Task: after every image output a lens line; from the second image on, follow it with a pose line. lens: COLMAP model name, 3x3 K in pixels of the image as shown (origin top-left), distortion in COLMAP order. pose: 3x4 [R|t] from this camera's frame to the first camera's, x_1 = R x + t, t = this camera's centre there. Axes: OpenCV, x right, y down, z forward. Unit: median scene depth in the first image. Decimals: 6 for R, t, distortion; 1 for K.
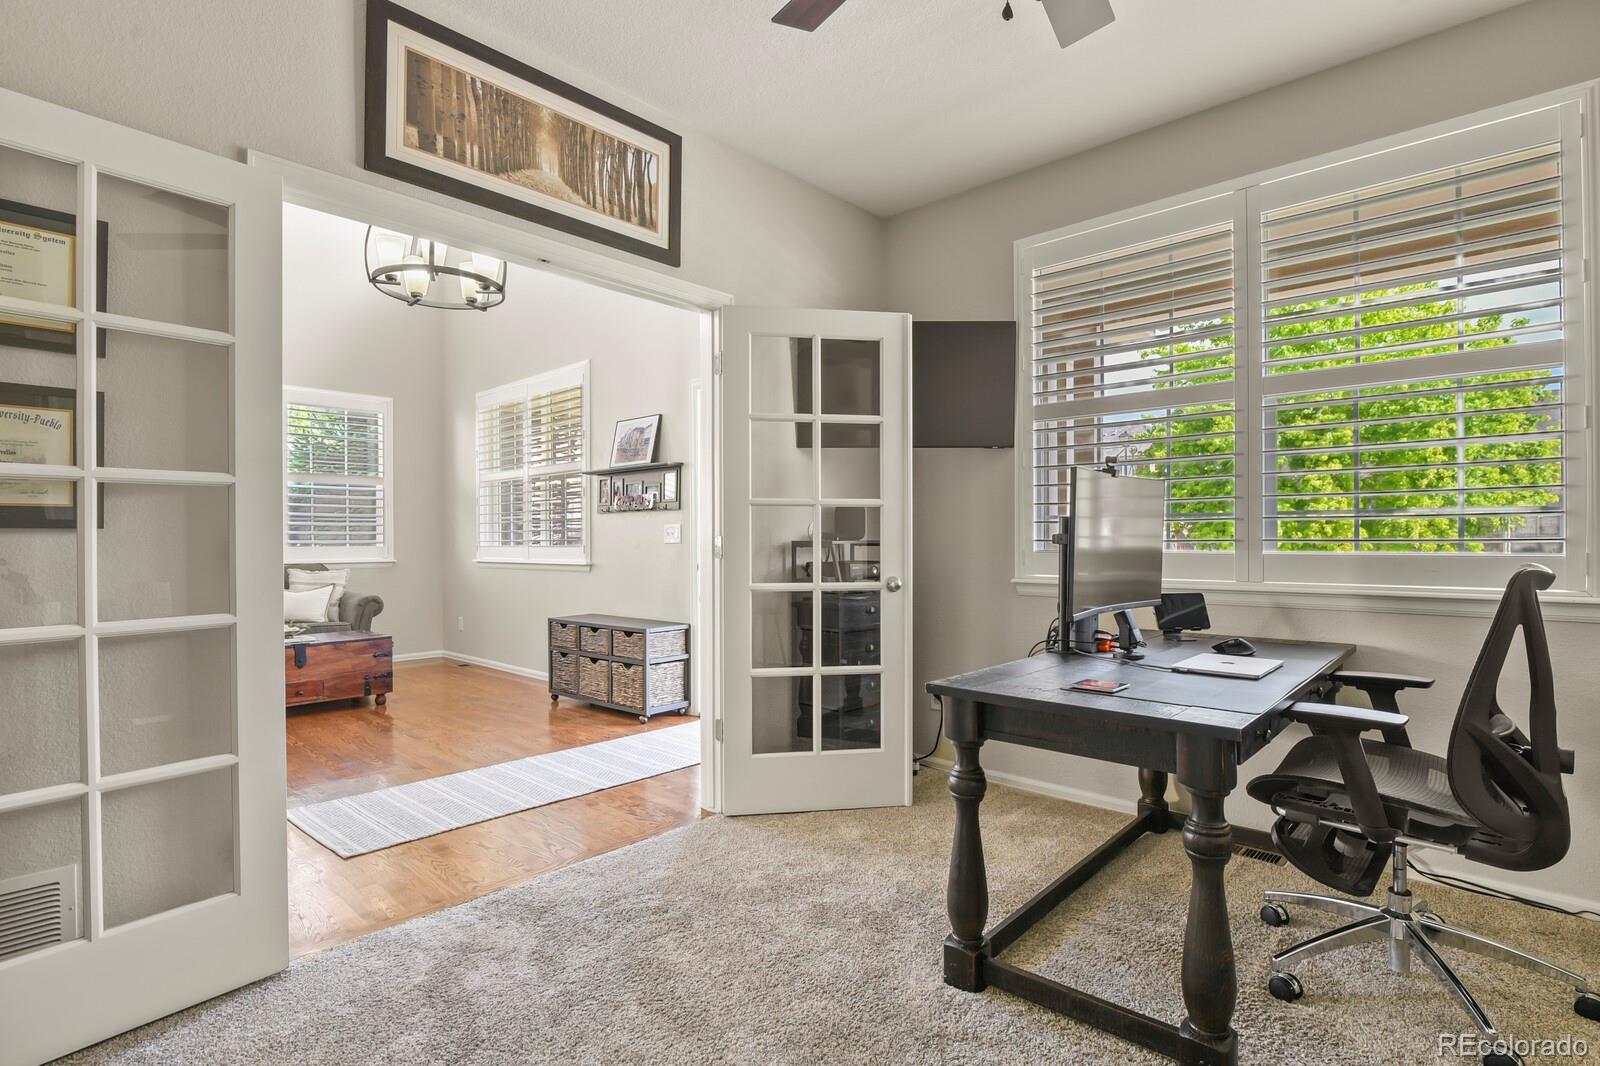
lens RADIAL K [[776.3, 0, 798.6], [0, 776.3, 534.3], [0, 0, 1]] dist [-0.010851, -0.003902]
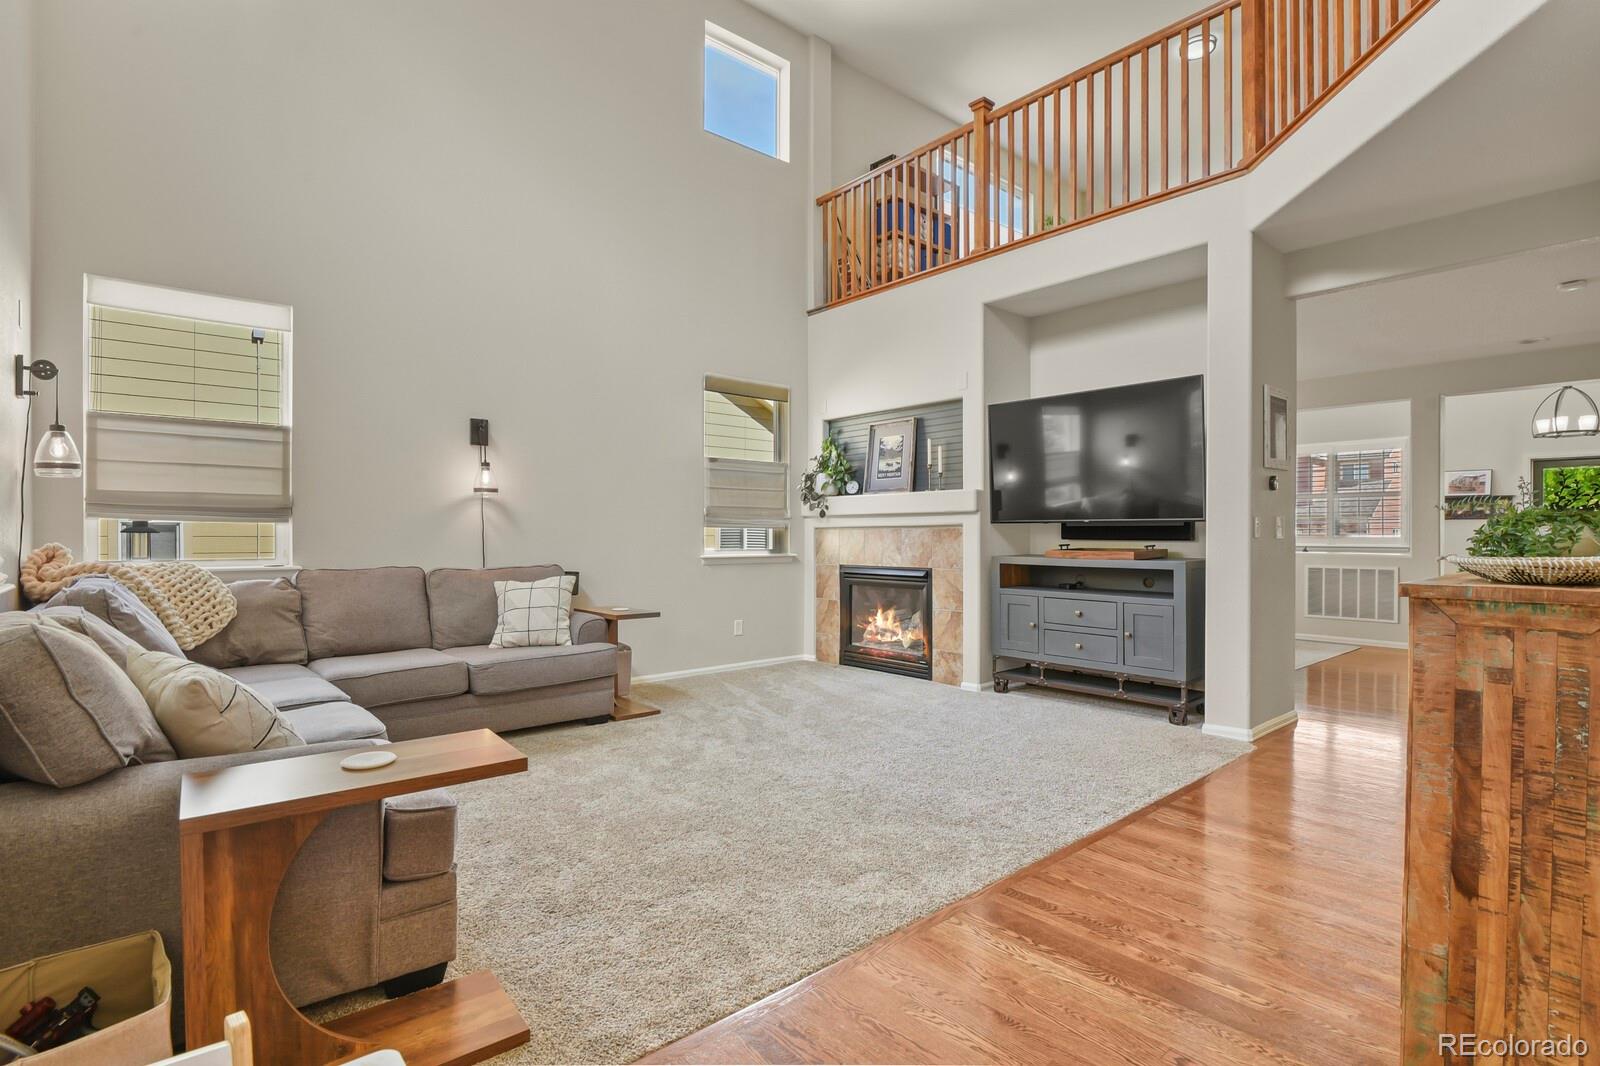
lens RADIAL K [[776.3, 0, 801.3], [0, 776.3, 537.5], [0, 0, 1]] dist [-0.010851, -0.003902]
pose [[0.993759, 0.009490, -0.111143, -1.644275], [-0.008148, 0.999888, 0.012514, 0.005148], [0.111249, -0.011530, 0.993726, -1.077978]]
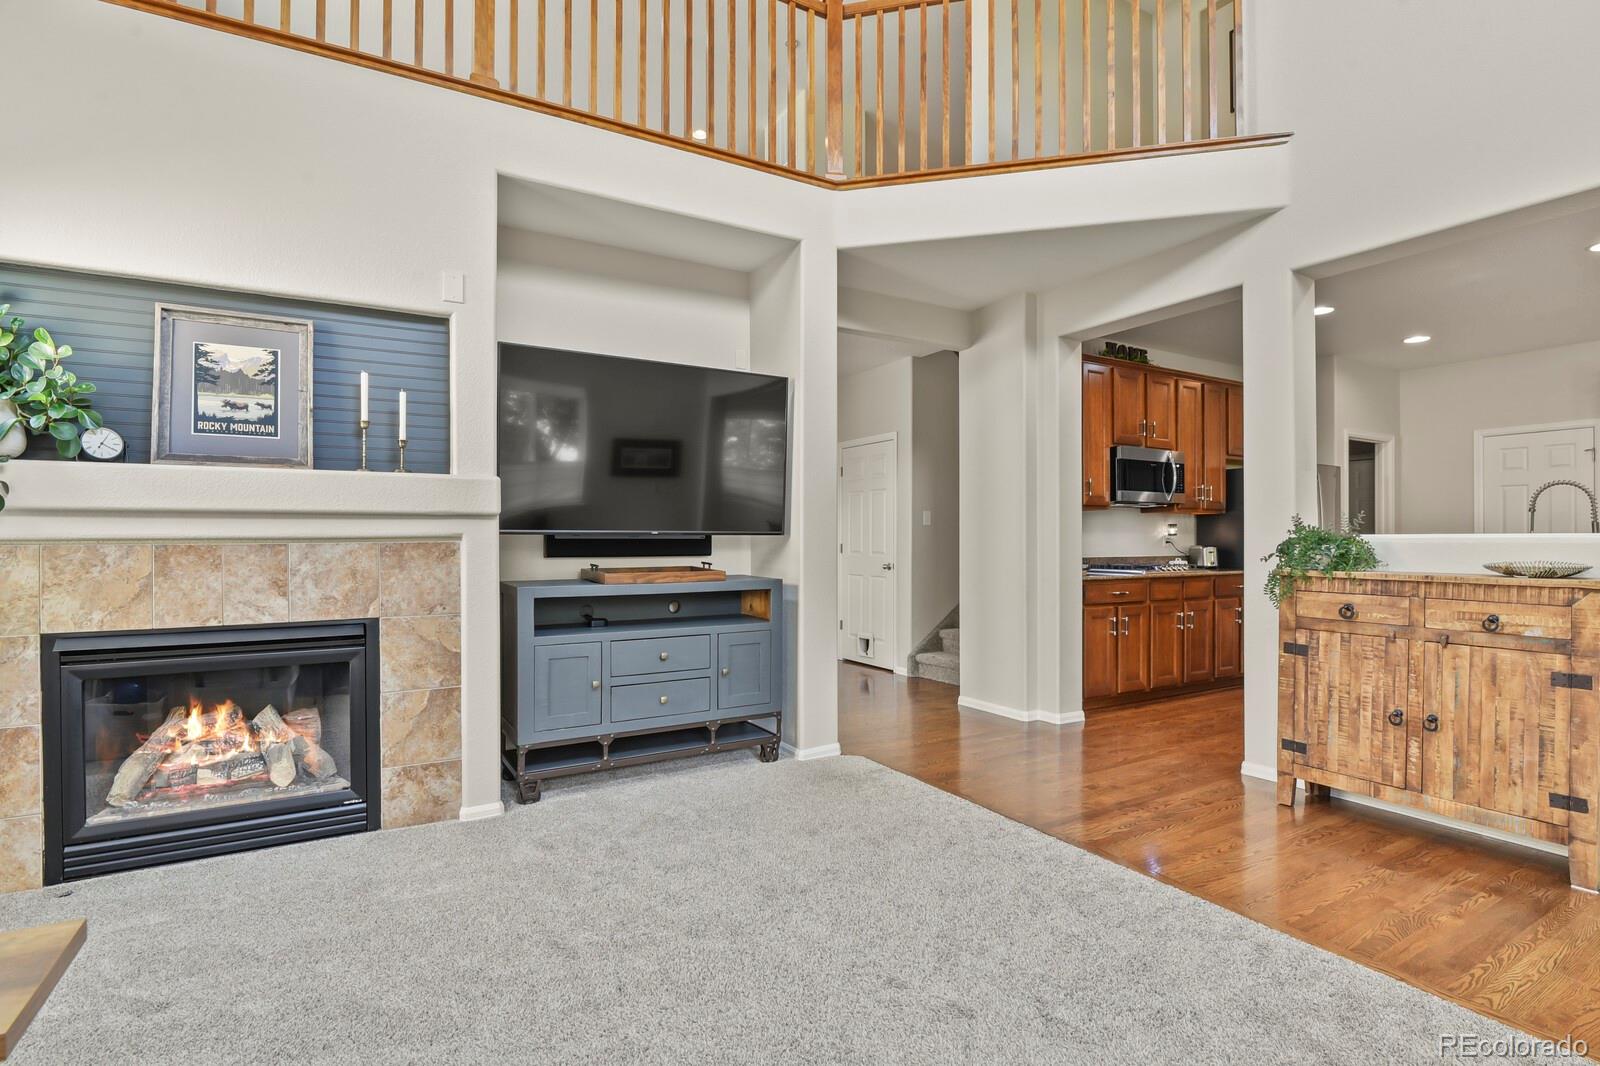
lens RADIAL K [[776.3, 0, 804.9], [0, 776.3, 542.4], [0, 0, 1]] dist [-0.010851, -0.003902]
pose [[0.280823, 0.005055, 0.959746, -2.054486], [-0.006212, 0.999975, -0.003450, 0.004306], [-0.959740, -0.004993, 0.280847, -0.428694]]
